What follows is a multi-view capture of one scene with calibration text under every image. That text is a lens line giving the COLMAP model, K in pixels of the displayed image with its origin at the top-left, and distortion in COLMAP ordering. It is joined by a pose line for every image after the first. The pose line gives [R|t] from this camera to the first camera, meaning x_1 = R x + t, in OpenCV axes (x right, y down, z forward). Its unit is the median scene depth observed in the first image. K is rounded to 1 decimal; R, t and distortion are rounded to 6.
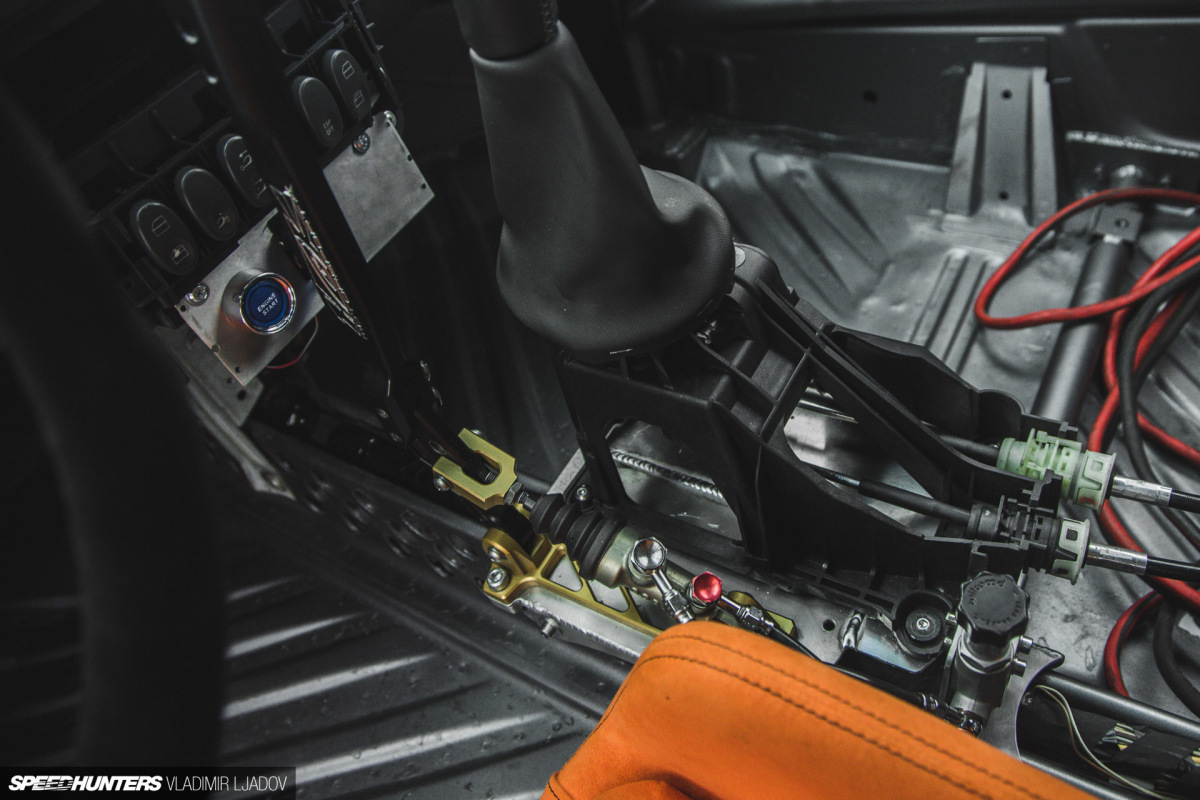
lens RADIAL K [[876.1, 0, 600.0], [0, 876.1, 400.0], [0, 0, 1]] dist [-0.117025, 0.055439]
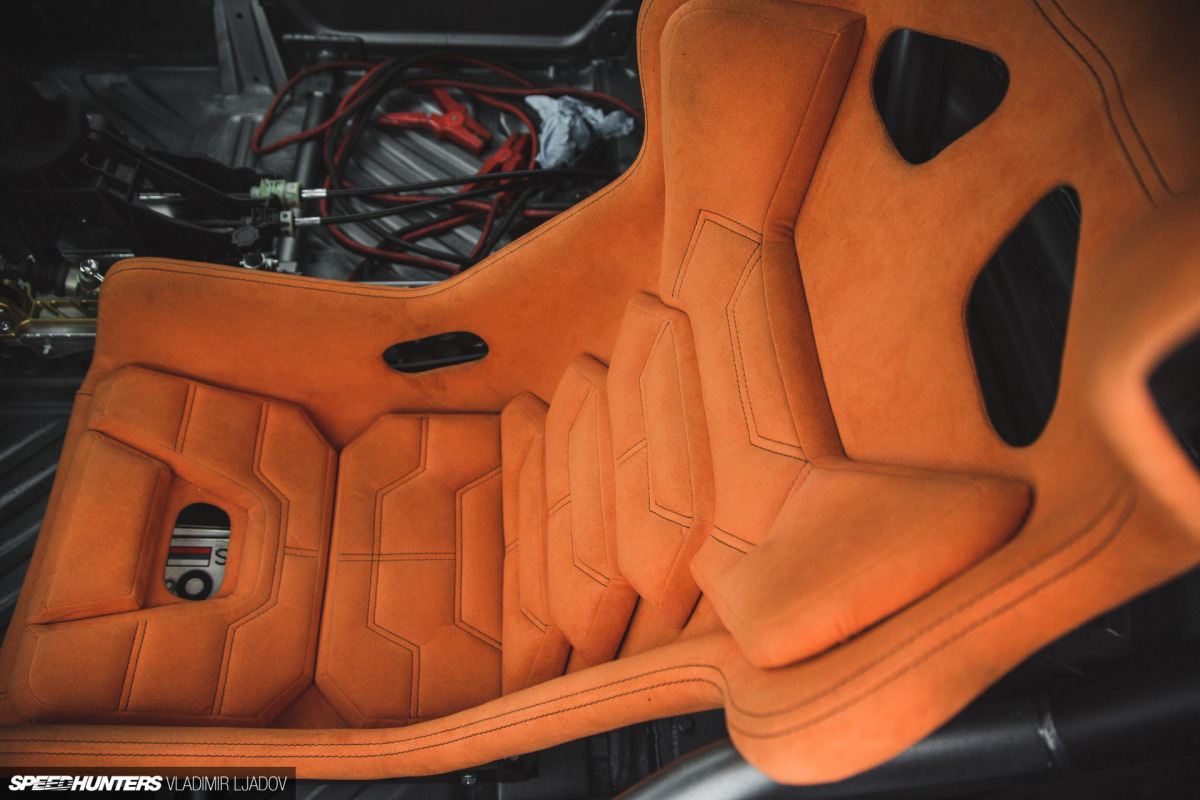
lens RADIAL K [[876.1, 0, 600.0], [0, 876.1, 400.0], [0, 0, 1]] dist [-0.117025, 0.055439]
pose [[0.764706, -0.306753, 0.566681, -0.203608], [0.251235, 0.951758, 0.176173, 0.350746], [-0.593385, 0.007650, 0.804883, -1.086114]]
